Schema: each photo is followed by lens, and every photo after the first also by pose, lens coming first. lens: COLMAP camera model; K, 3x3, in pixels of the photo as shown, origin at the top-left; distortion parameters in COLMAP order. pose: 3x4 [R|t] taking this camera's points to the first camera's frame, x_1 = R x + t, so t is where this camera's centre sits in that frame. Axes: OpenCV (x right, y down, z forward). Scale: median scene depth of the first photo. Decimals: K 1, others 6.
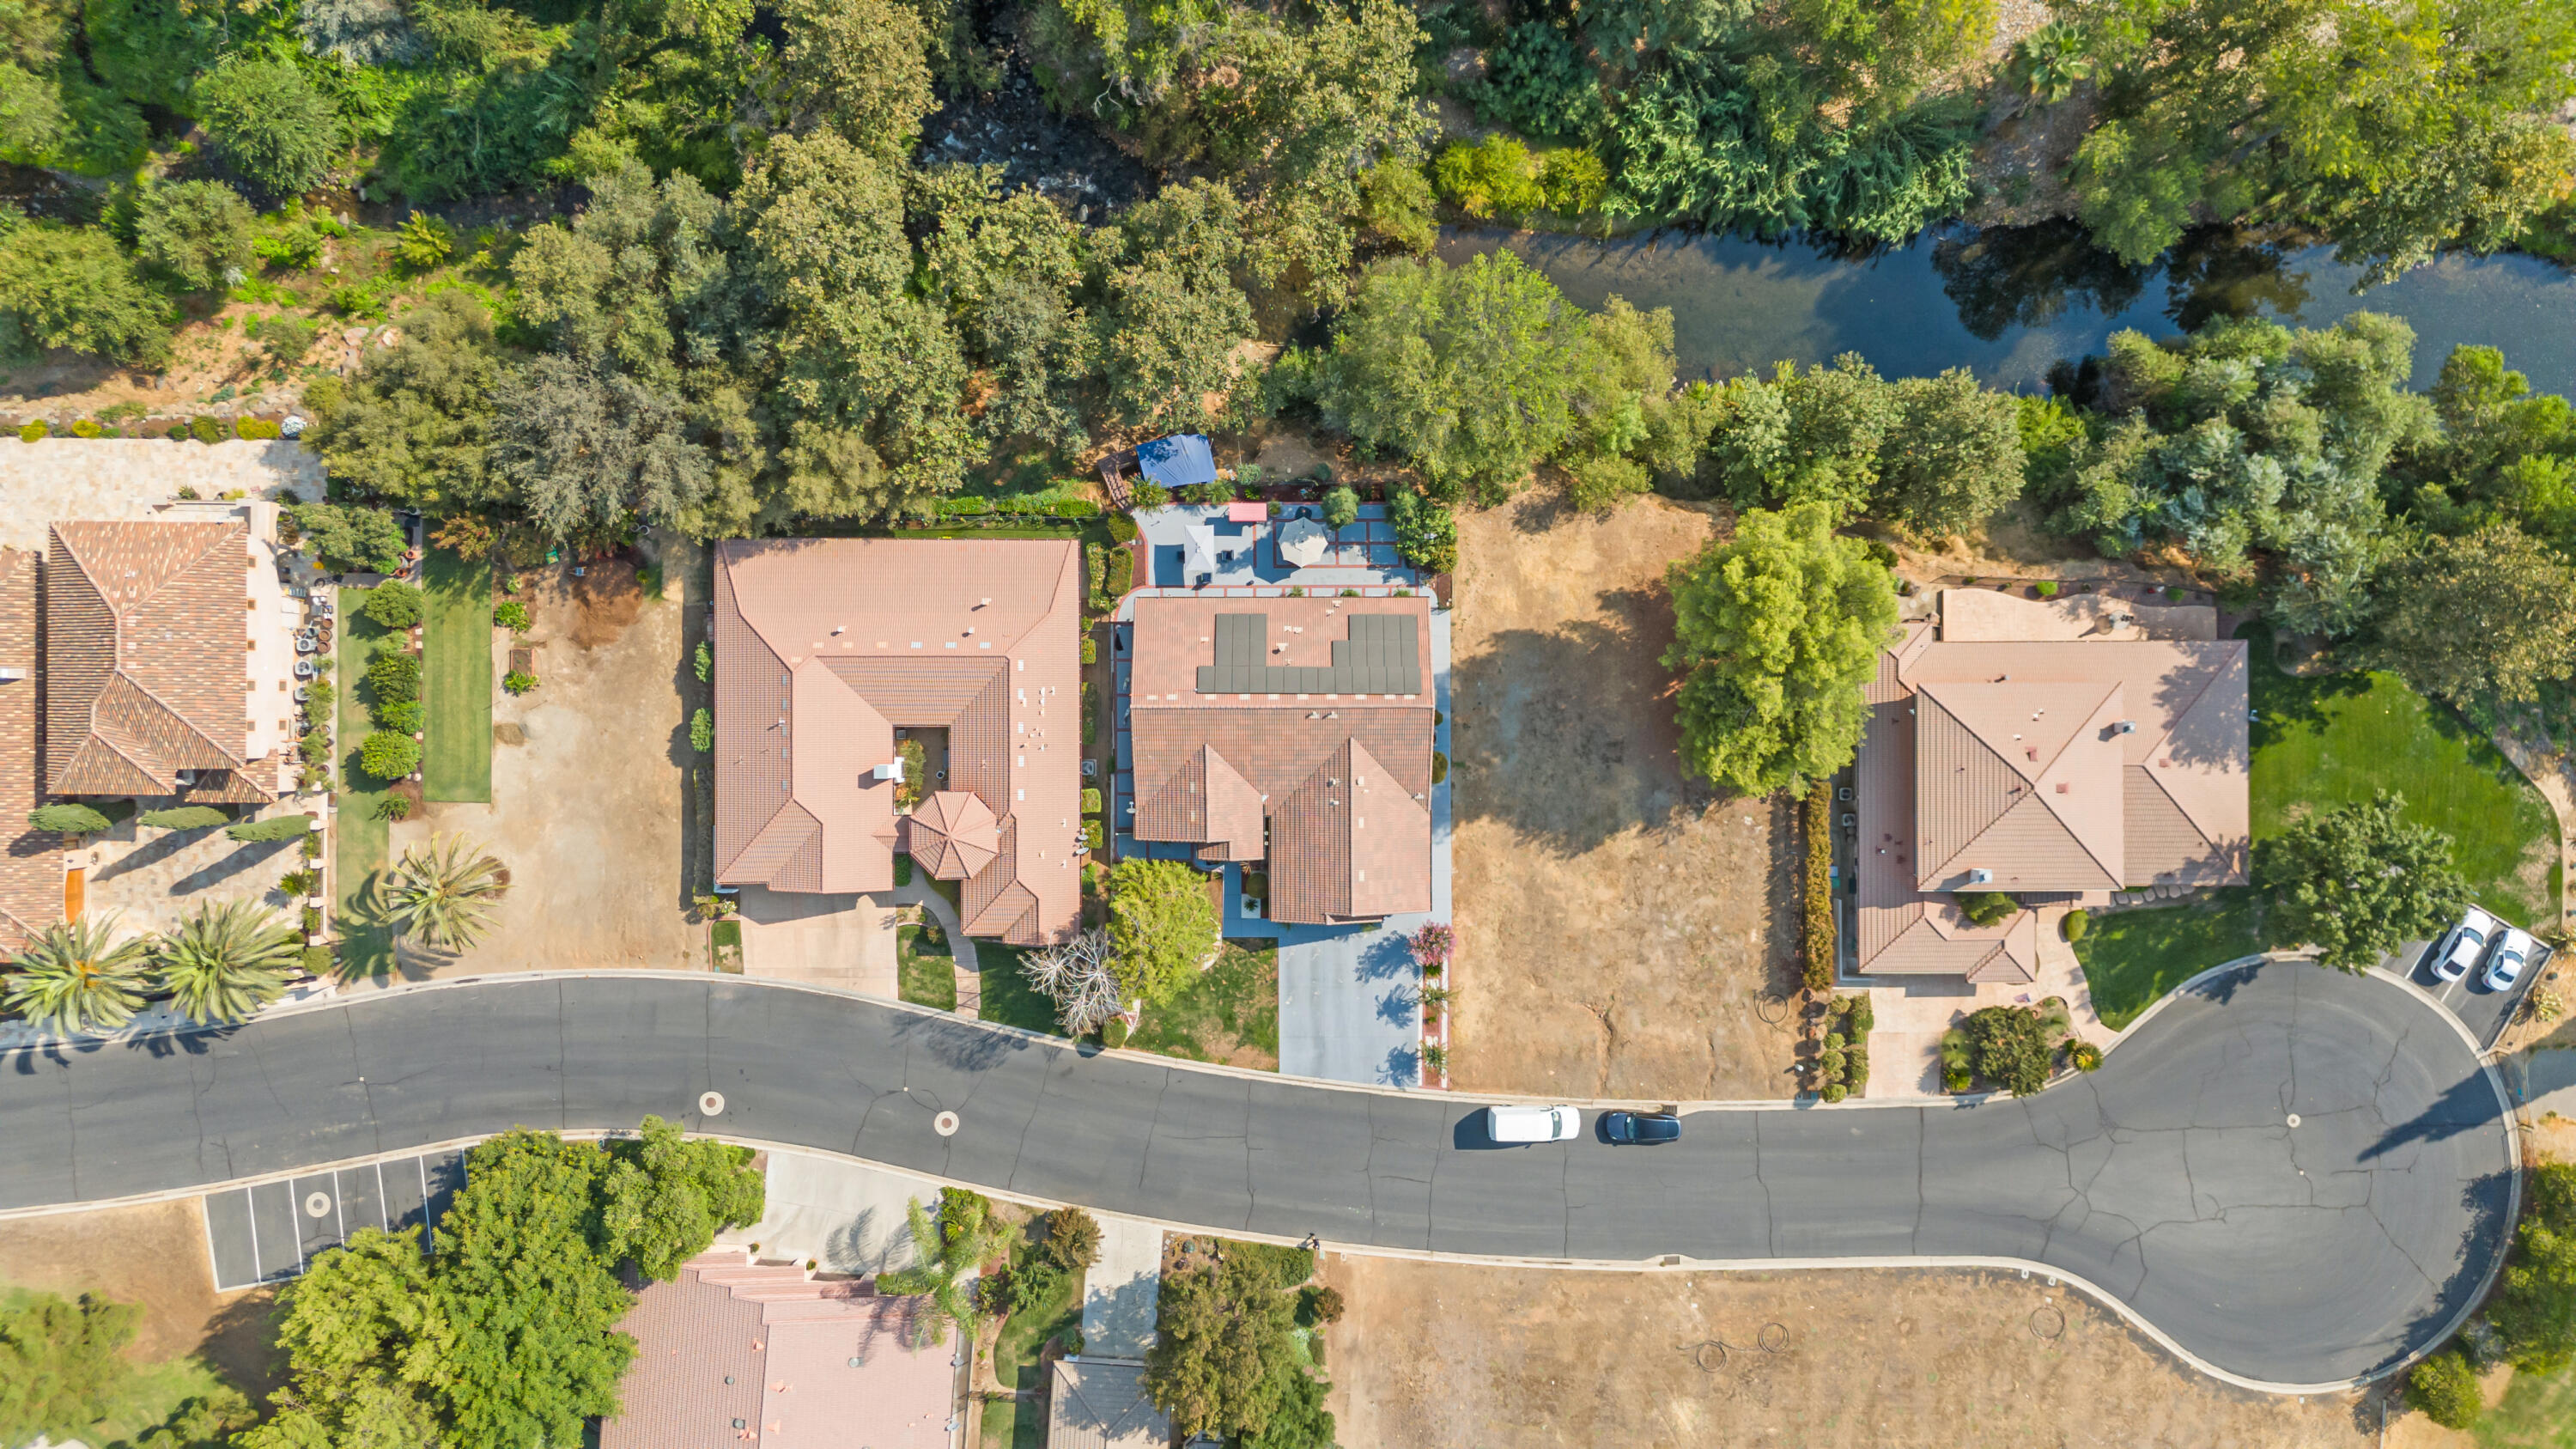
lens RADIAL K [[1812.5, 0, 1288.0], [0, 1812.5, 724.5], [0, 0, 1]] dist [0.064562, -0.064187]
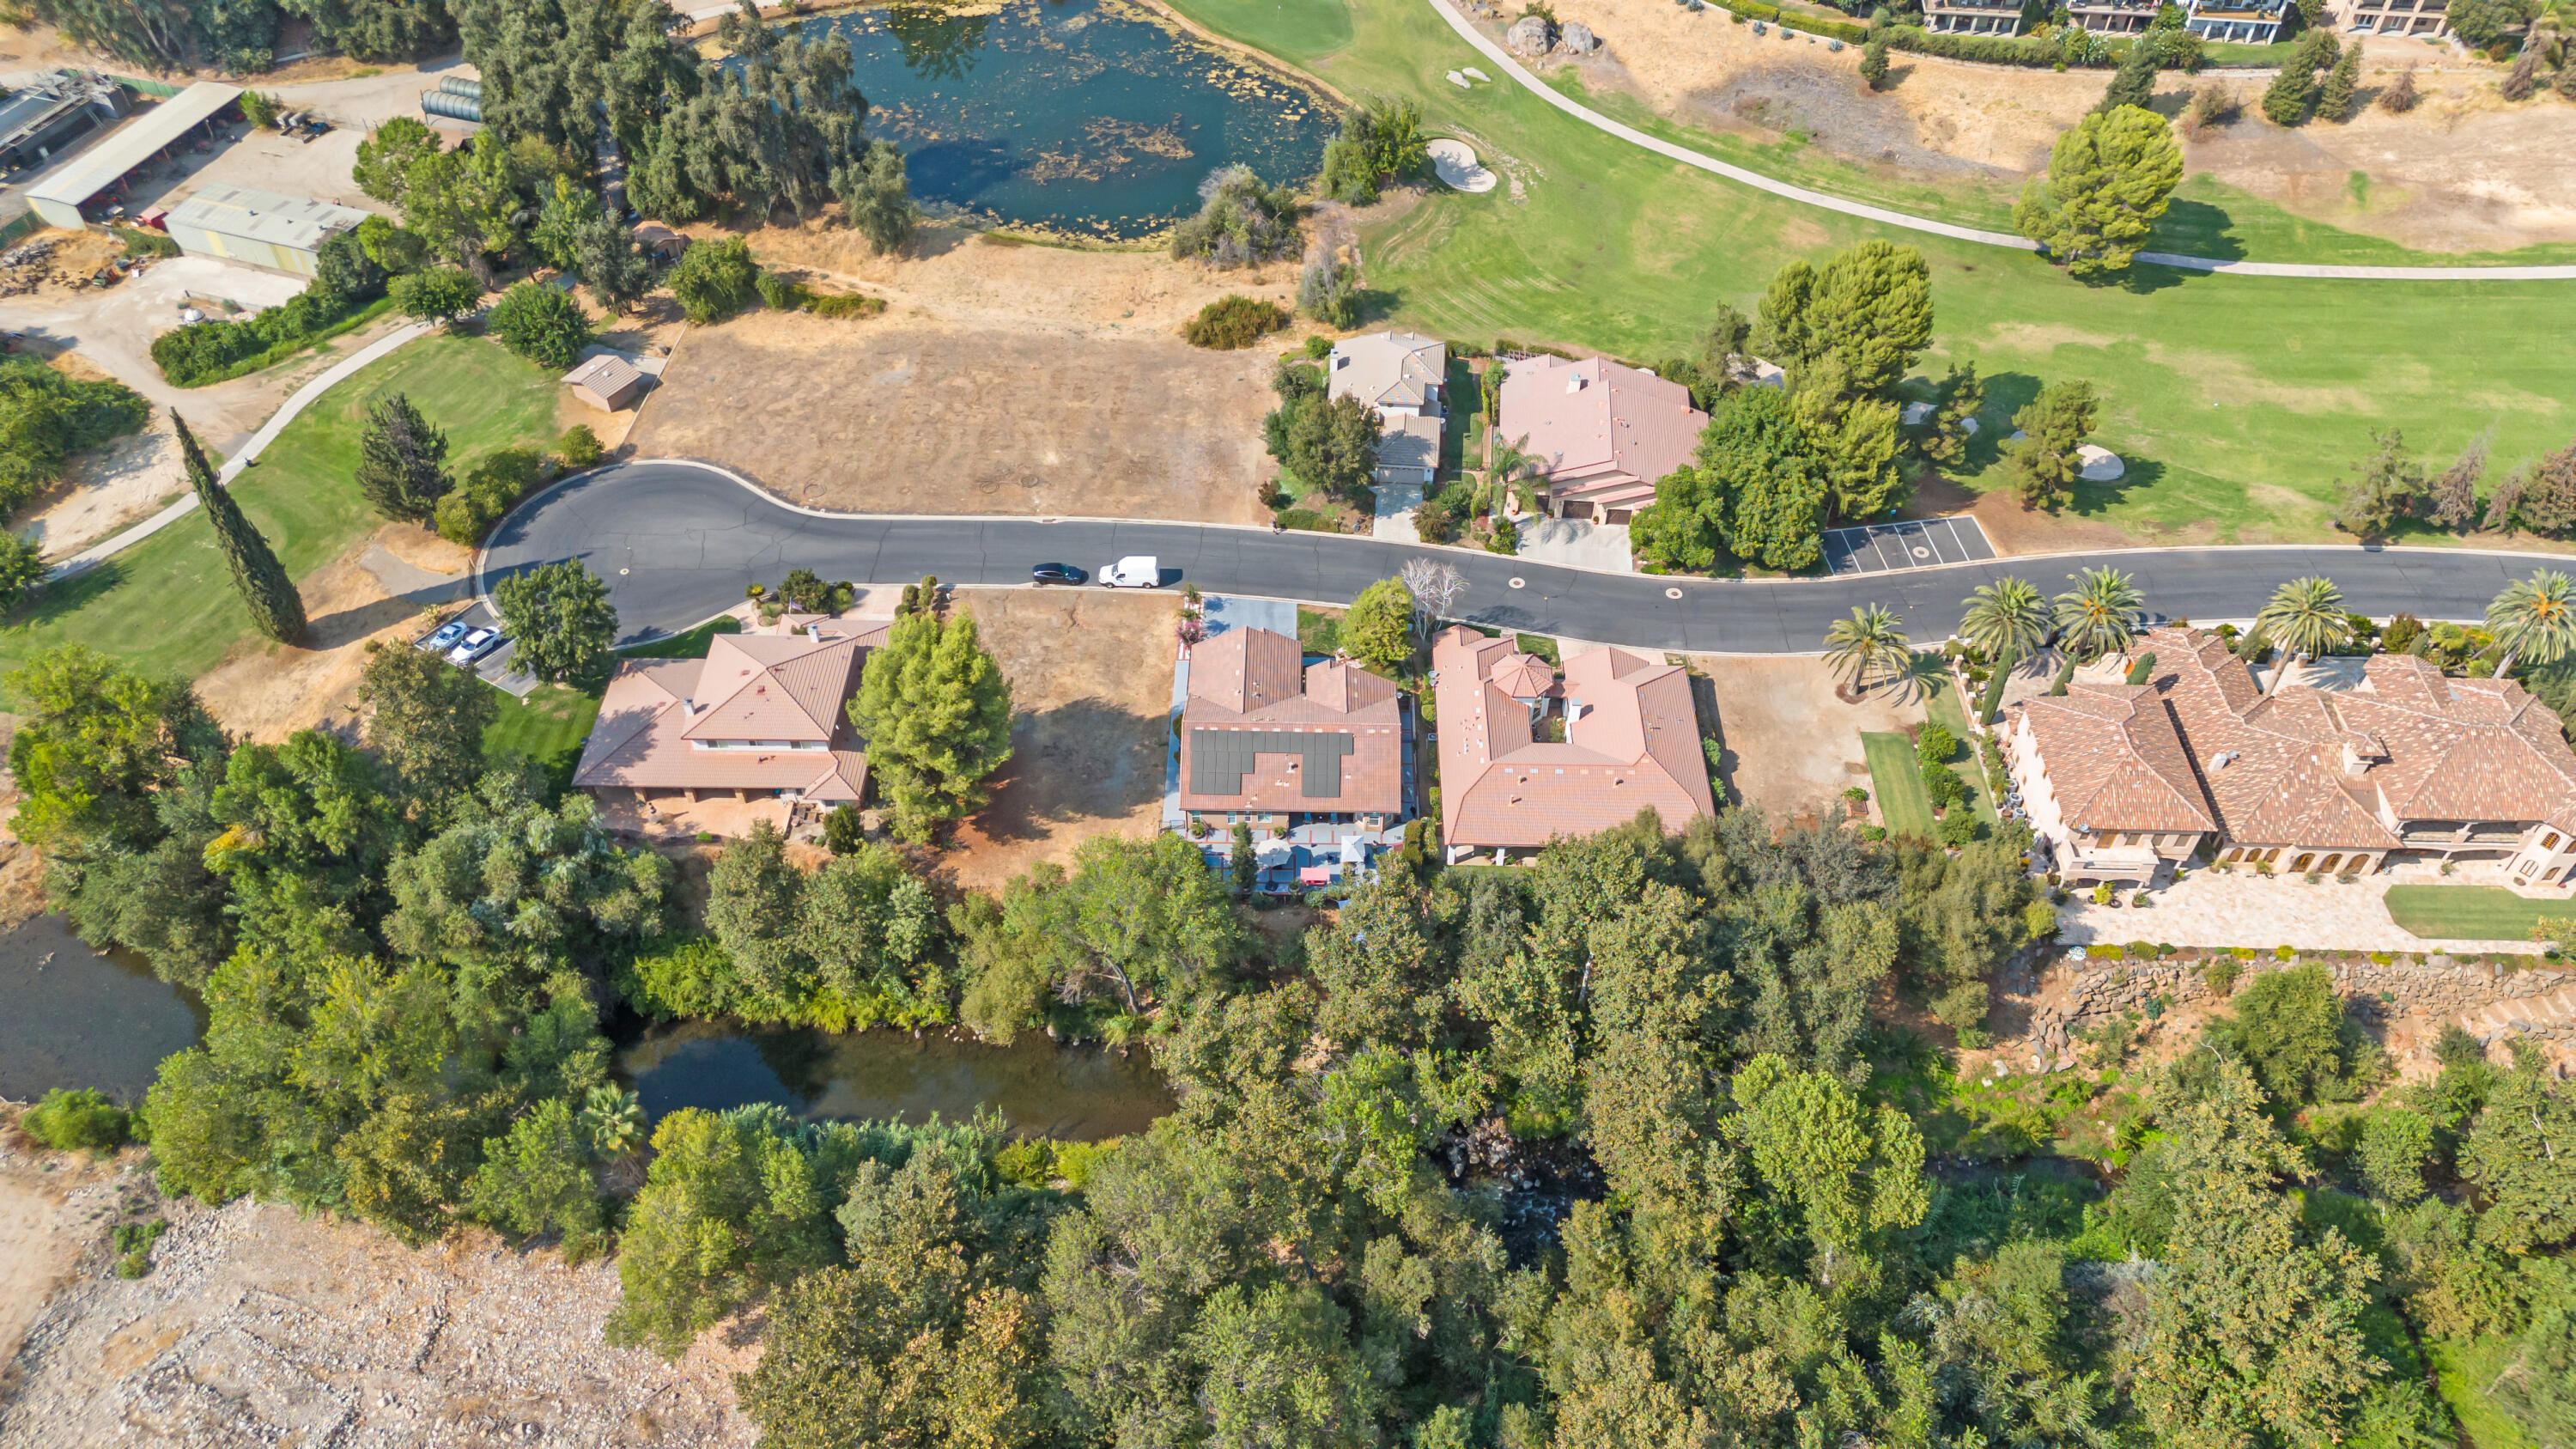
lens RADIAL K [[1812.5, 0, 1288.0], [0, 1812.5, 724.5], [0, 0, 1]] dist [0.064562, -0.064187]
pose [[-0.999740, -0.022501, 0.003798, -0.004848], [0.018911, -0.723799, 0.689752, -0.909805], [-0.012771, 0.689644, 0.724036, -0.003983]]
